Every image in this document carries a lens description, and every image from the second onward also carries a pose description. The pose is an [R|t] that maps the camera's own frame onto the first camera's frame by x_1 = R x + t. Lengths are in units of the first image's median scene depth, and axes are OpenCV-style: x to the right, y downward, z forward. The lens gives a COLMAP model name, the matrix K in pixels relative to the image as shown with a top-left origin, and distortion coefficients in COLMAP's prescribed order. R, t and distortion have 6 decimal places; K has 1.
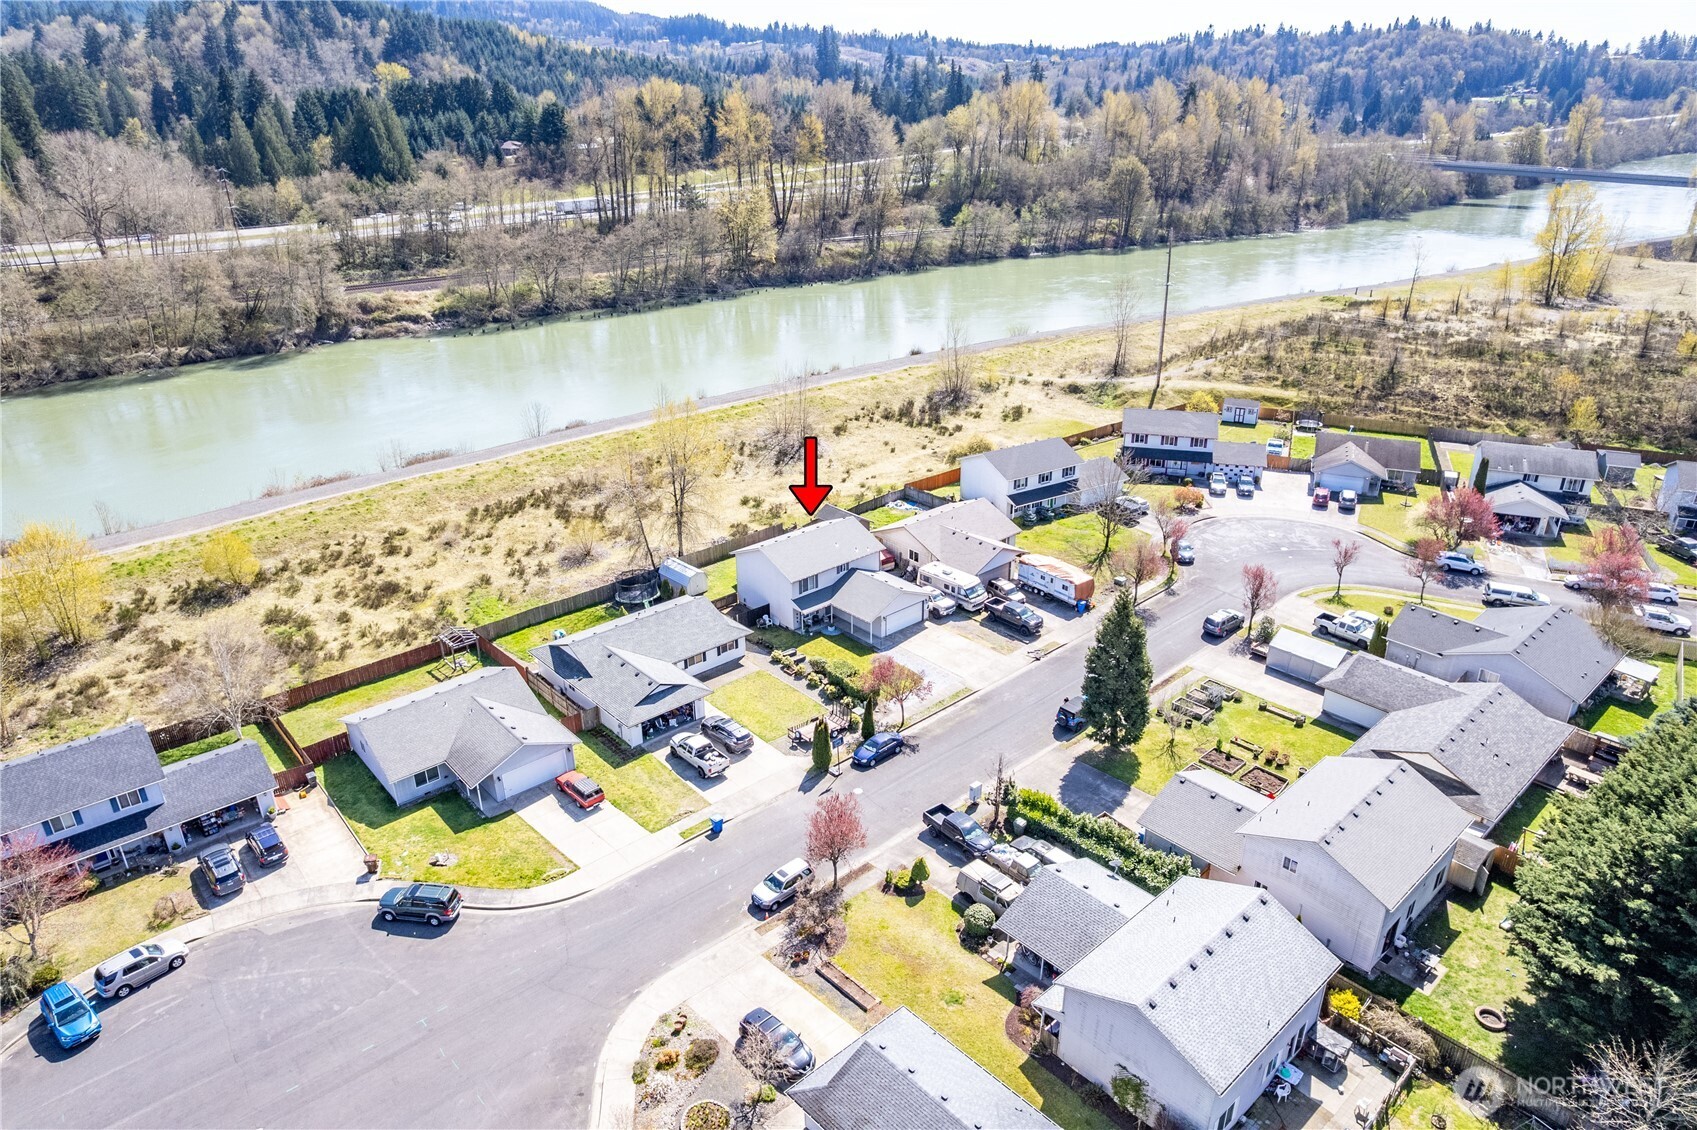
lens RADIAL K [[1078.1, 0, 848.5], [0, 1078.1, 565.0], [0, 0, 1]] dist [-0.021626, 0.000029]
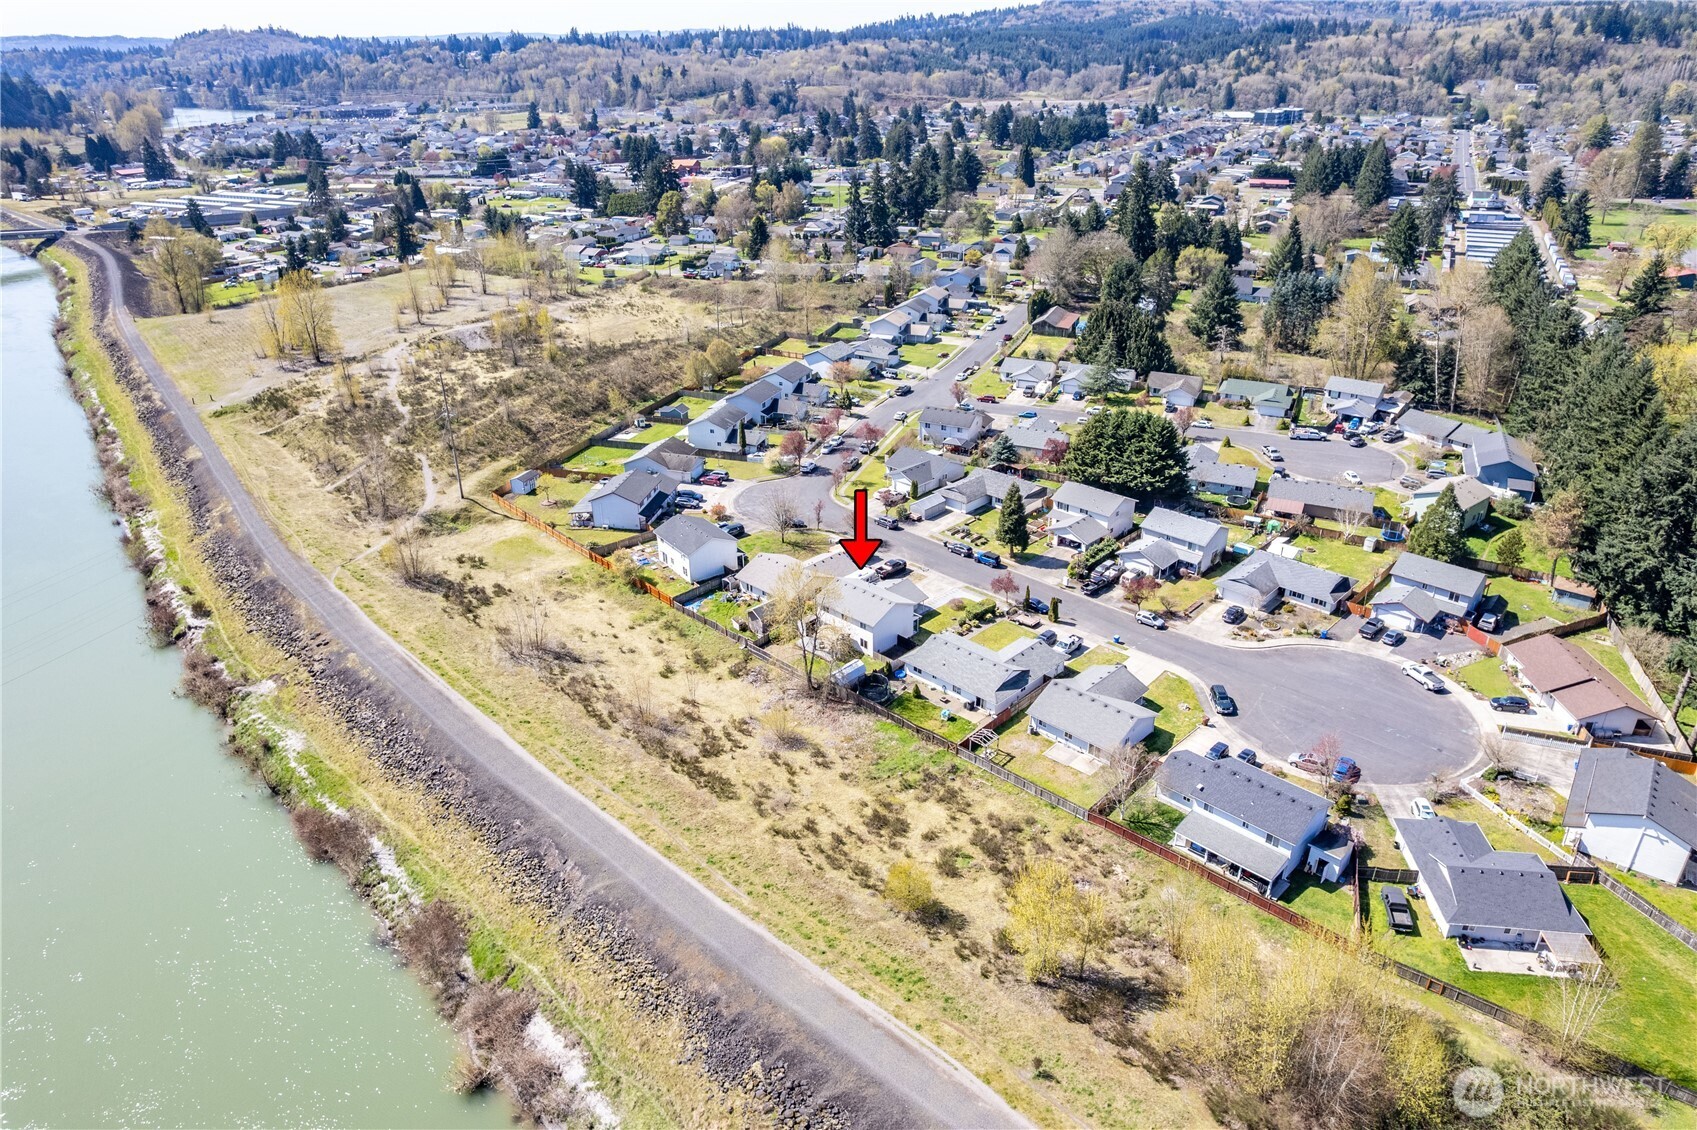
lens RADIAL K [[1078.1, 0, 848.5], [0, 1078.1, 565.0], [0, 0, 1]] dist [-0.021626, 0.000029]
pose [[-0.078334, -0.426577, 0.901053, -1.277941], [0.406558, 0.811588, 0.419567, -0.649691], [-0.910261, 0.399197, 0.109853, 0.785497]]
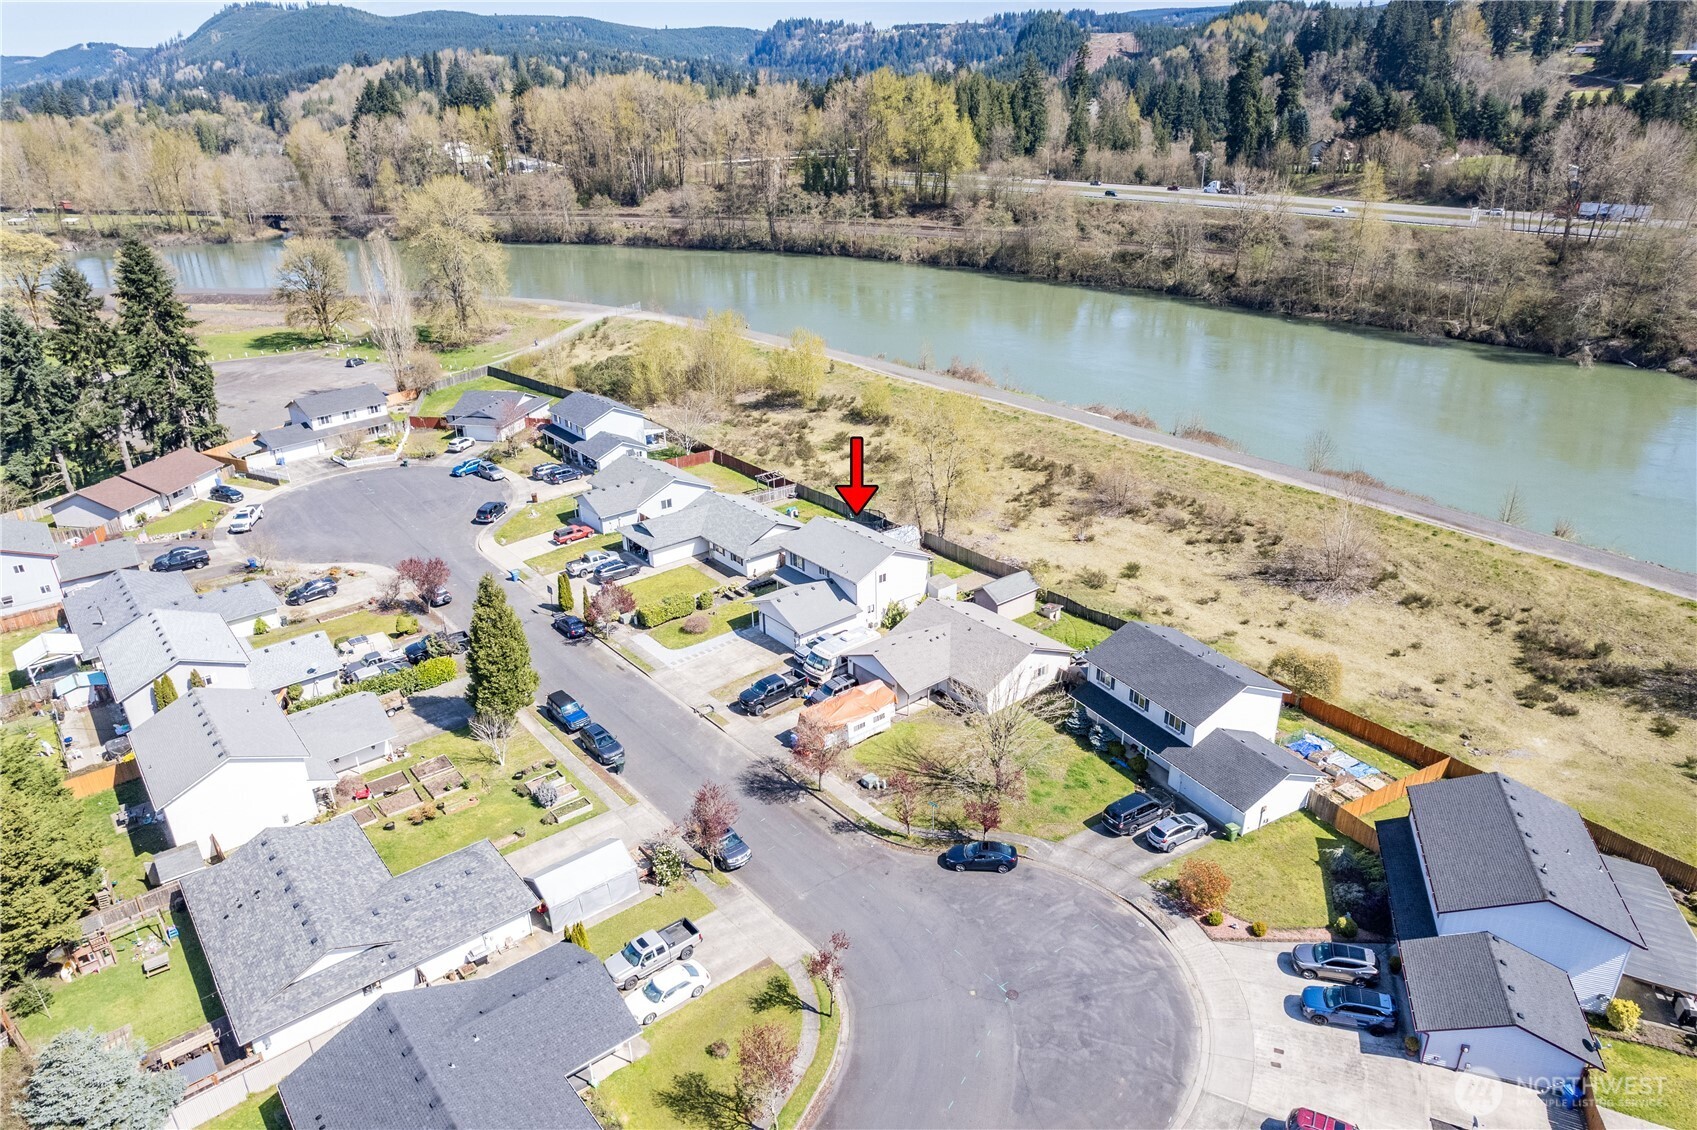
lens RADIAL K [[1078.1, 0, 848.5], [0, 1078.1, 565.0], [0, 0, 1]] dist [-0.021626, 0.000029]
pose [[-0.040867, 0.417809, -0.907615, 0.820651], [-0.387234, 0.830758, 0.399865, -0.375519], [0.921075, 0.367800, 0.127839, 0.815757]]
